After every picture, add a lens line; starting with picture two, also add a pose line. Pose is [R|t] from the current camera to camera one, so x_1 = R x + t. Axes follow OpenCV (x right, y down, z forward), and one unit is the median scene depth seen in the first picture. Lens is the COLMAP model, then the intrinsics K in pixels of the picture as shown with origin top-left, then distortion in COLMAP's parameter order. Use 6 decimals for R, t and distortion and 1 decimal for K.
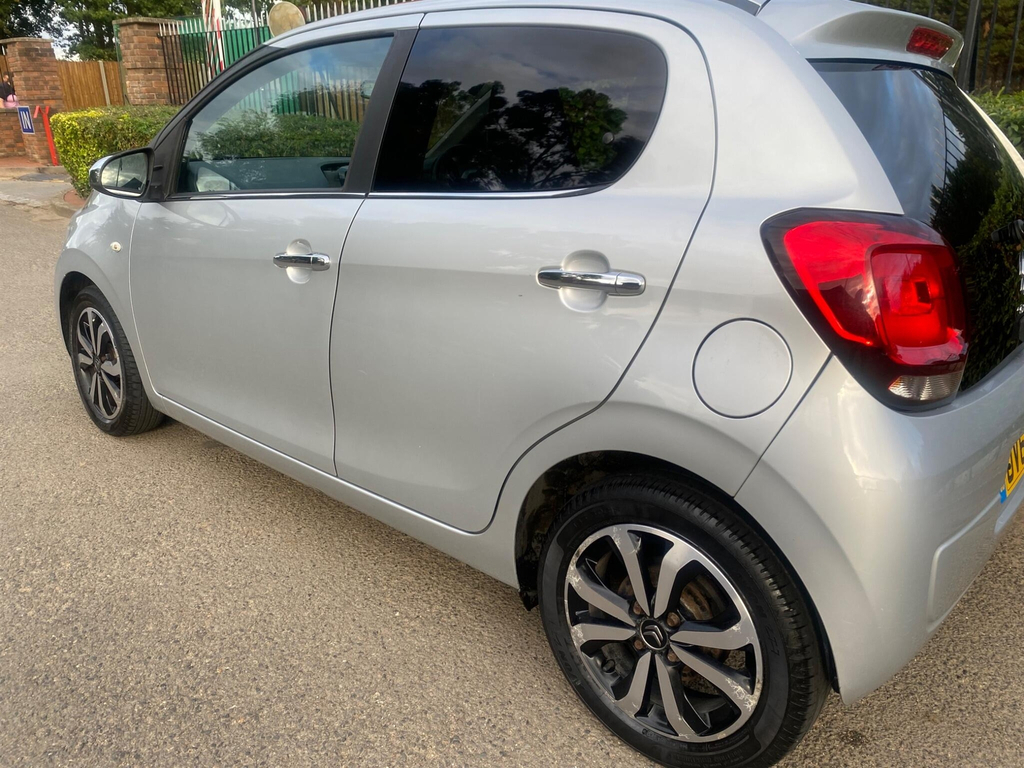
lens RADIAL K [[781.0, 0, 512.0], [0, 781.0, 372.7], [0, 0, 1]] dist [0.016255, -0.016204]
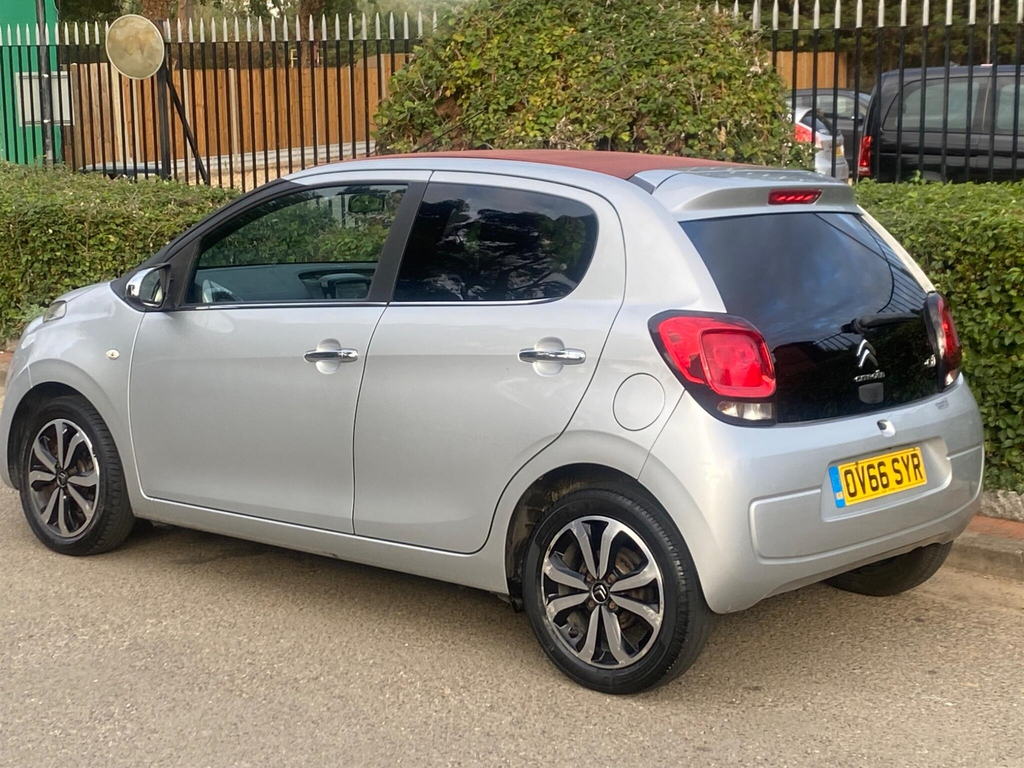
lens RADIAL K [[1791.1, 0, 513.3], [0, 1791.1, 382.6], [0, 0, 1]] dist [0.107205, 0.000000]
pose [[0.999694, -0.007656, 0.023522, -0.055670], [0.011683, 0.984290, -0.176173, 0.497435], [-0.021804, 0.176394, 0.984078, -2.221548]]
